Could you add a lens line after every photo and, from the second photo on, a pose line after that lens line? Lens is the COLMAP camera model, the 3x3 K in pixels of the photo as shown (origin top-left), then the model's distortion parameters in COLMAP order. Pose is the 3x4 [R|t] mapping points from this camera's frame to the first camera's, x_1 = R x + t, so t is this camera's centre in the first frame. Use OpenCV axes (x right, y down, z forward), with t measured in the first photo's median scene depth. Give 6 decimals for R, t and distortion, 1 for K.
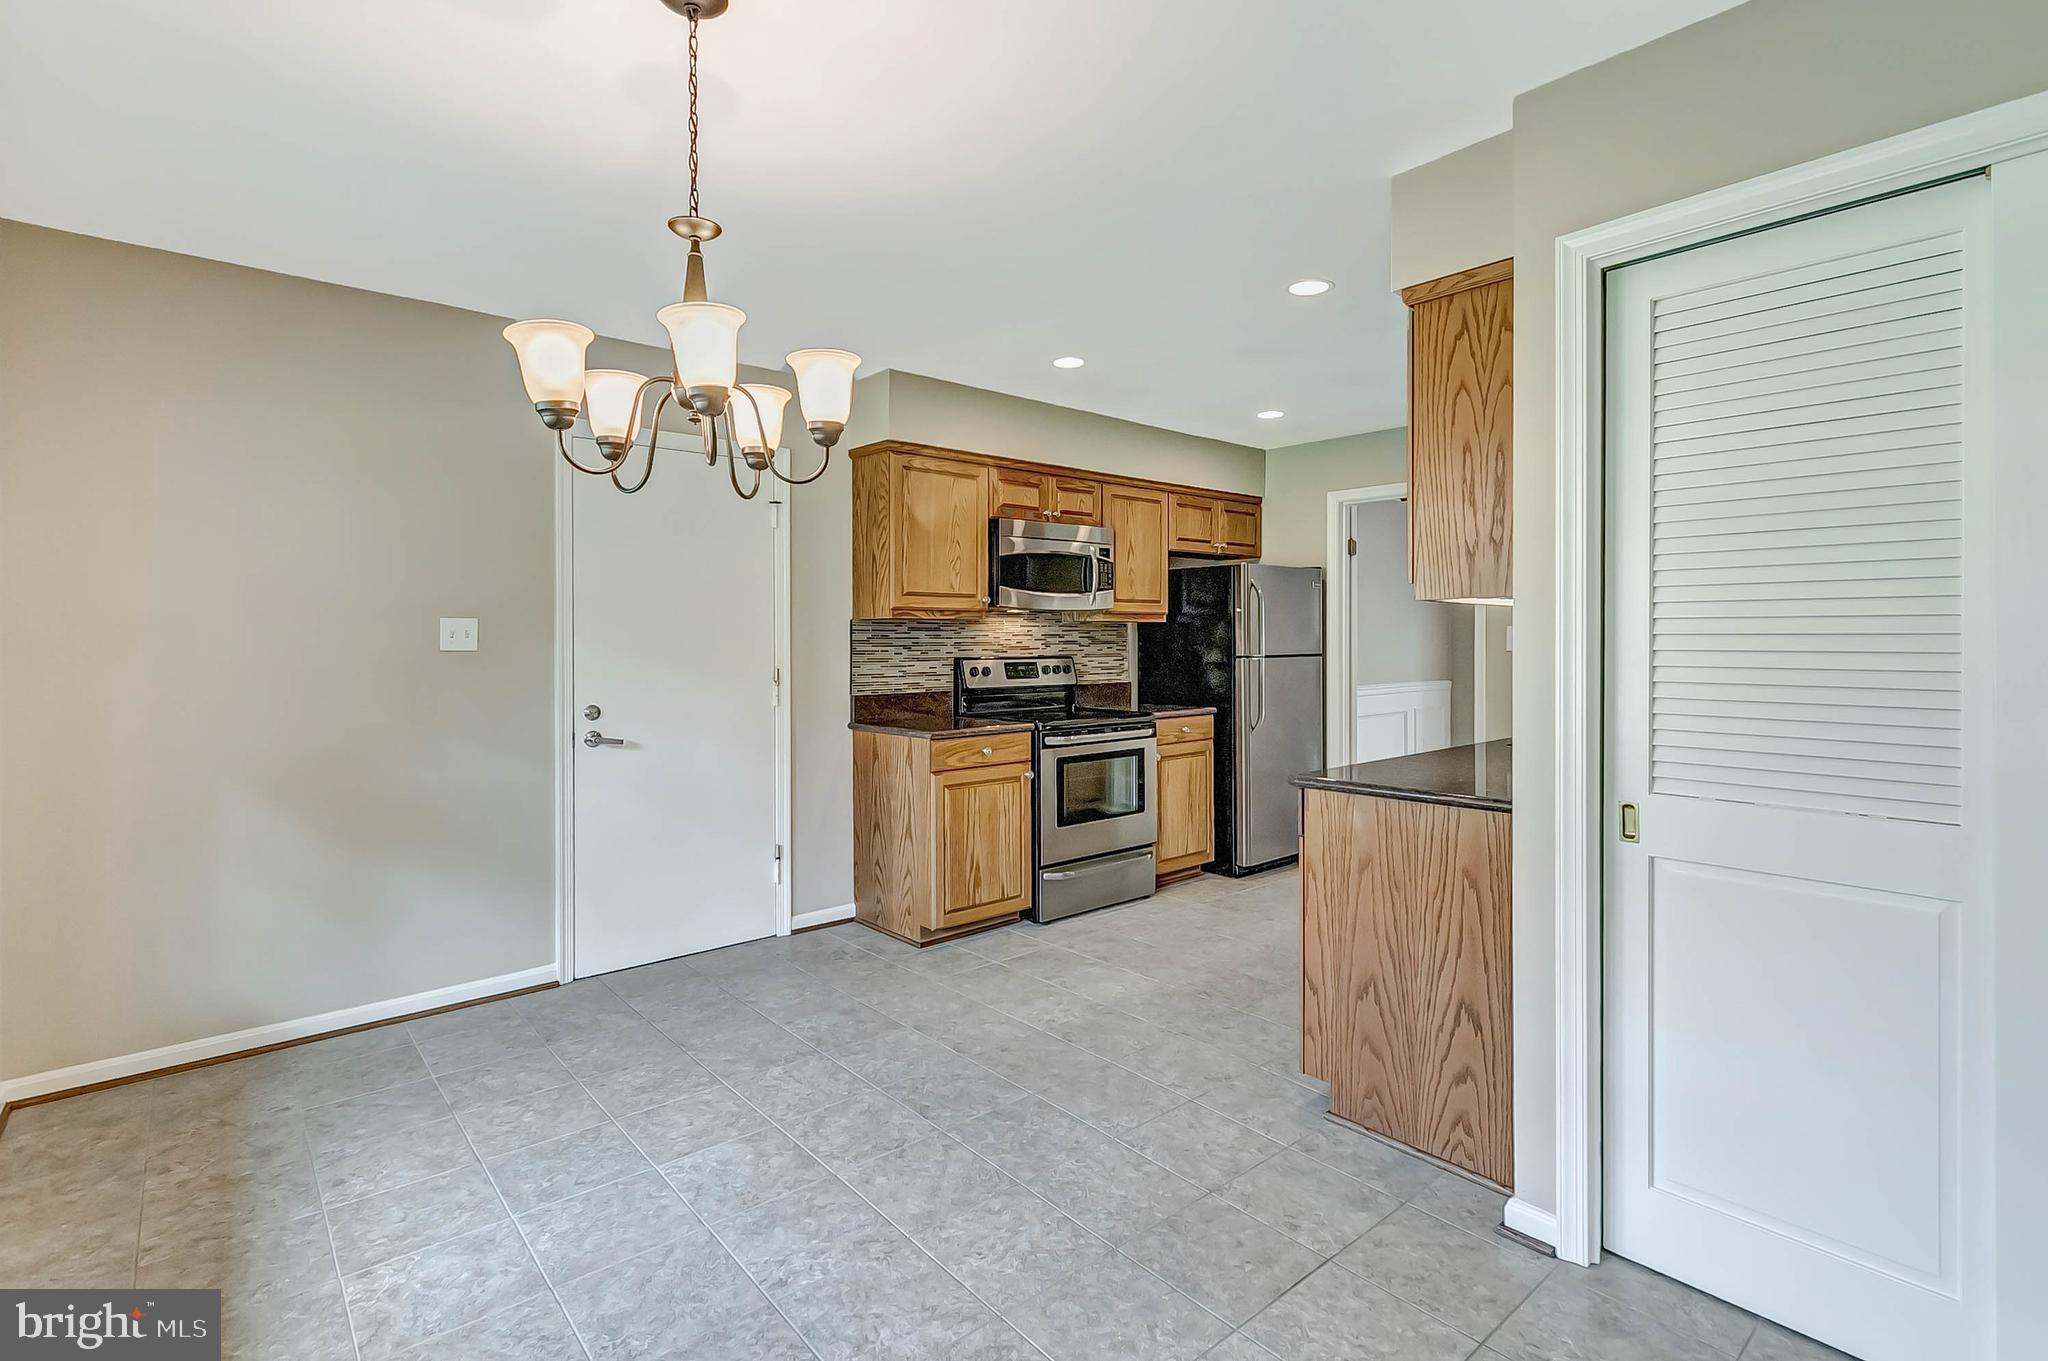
lens RADIAL K [[956.5, 0, 1030.8], [0, 956.5, 648.1], [0, 0, 1]] dist [-0.000216, -0.000261]
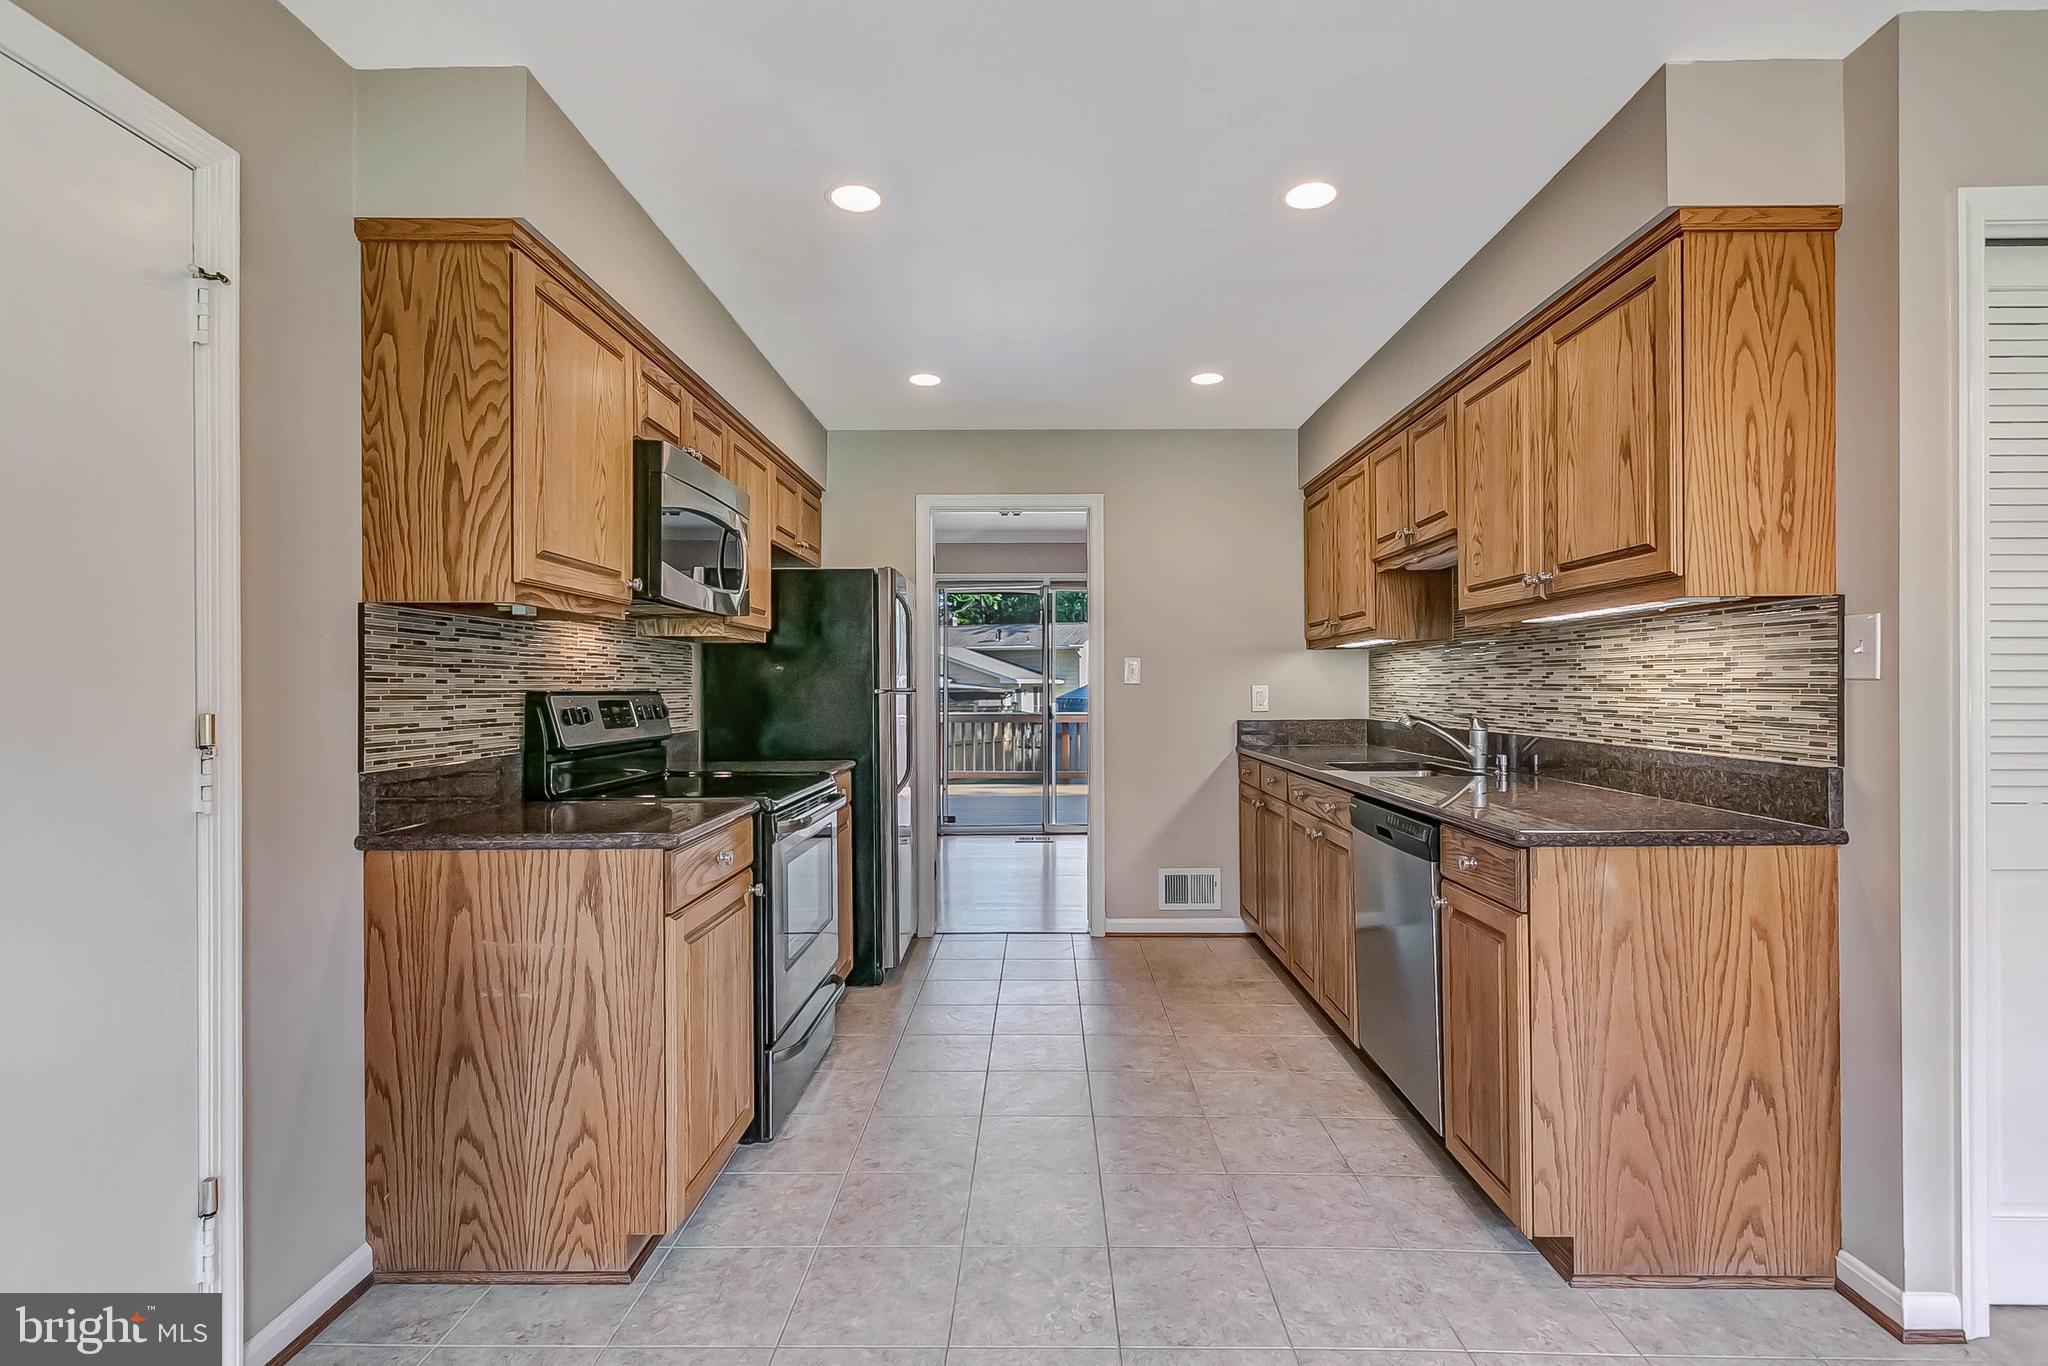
lens RADIAL K [[957.5, 0, 1025.1], [0, 957.5, 688.4], [0, 0, 1]] dist [-0.000766, -0.000200]
pose [[0.669021, -0.000445, 0.743243, -0.311236], [0.008436, 0.999940, -0.006995, 0.015634], [-0.743195, 0.010950, 0.668985, 0.475146]]
